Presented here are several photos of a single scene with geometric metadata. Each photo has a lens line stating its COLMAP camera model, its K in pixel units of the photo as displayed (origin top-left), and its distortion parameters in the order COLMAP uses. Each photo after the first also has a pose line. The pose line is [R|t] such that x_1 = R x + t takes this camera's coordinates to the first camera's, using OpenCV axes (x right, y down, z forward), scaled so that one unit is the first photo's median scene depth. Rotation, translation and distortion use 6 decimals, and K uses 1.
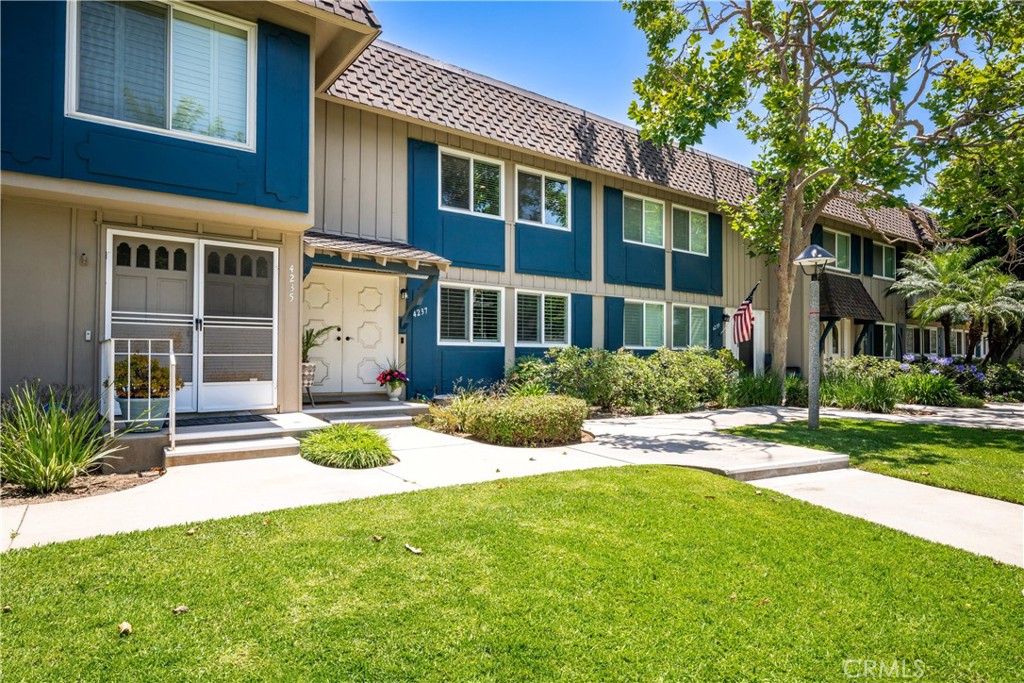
lens RADIAL K [[608.7, 0, 512.0], [0, 608.7, 341.5], [0, 0, 1]] dist [0.002220, -0.000211]
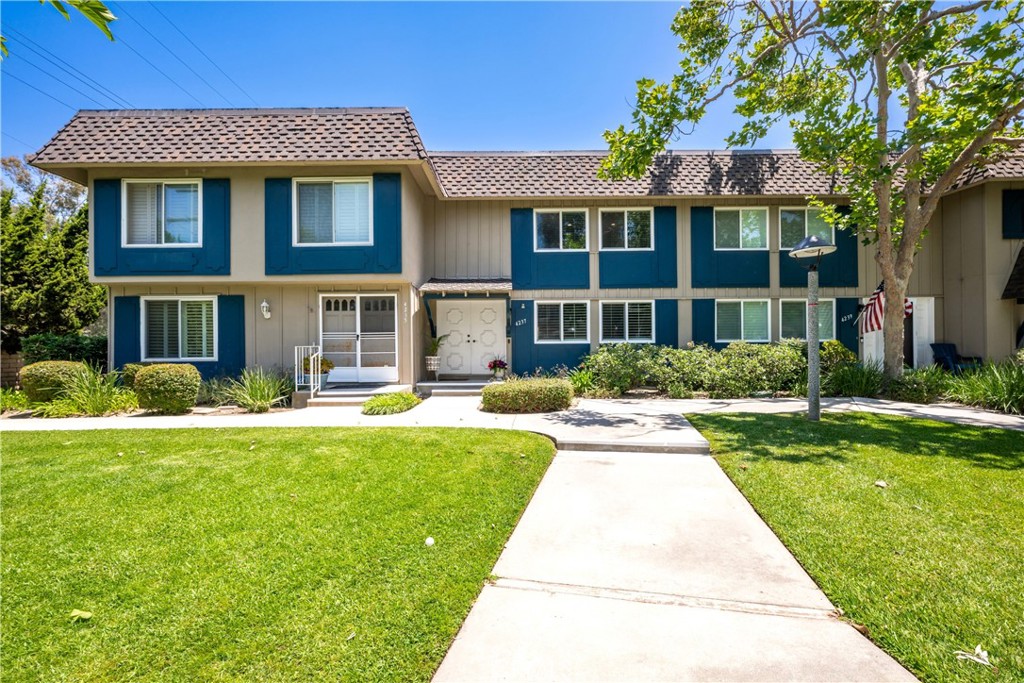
lens RADIAL K [[443.5, 0, 537.7], [0, 443.5, 345.5], [0, 0, 1]] dist [0.000040, -0.000028]
pose [[0.792237, -0.018301, -0.609940, 0.503493], [0.028570, 0.999566, 0.007118, 0.002660], [0.609545, -0.023065, 0.792416, 0.134708]]
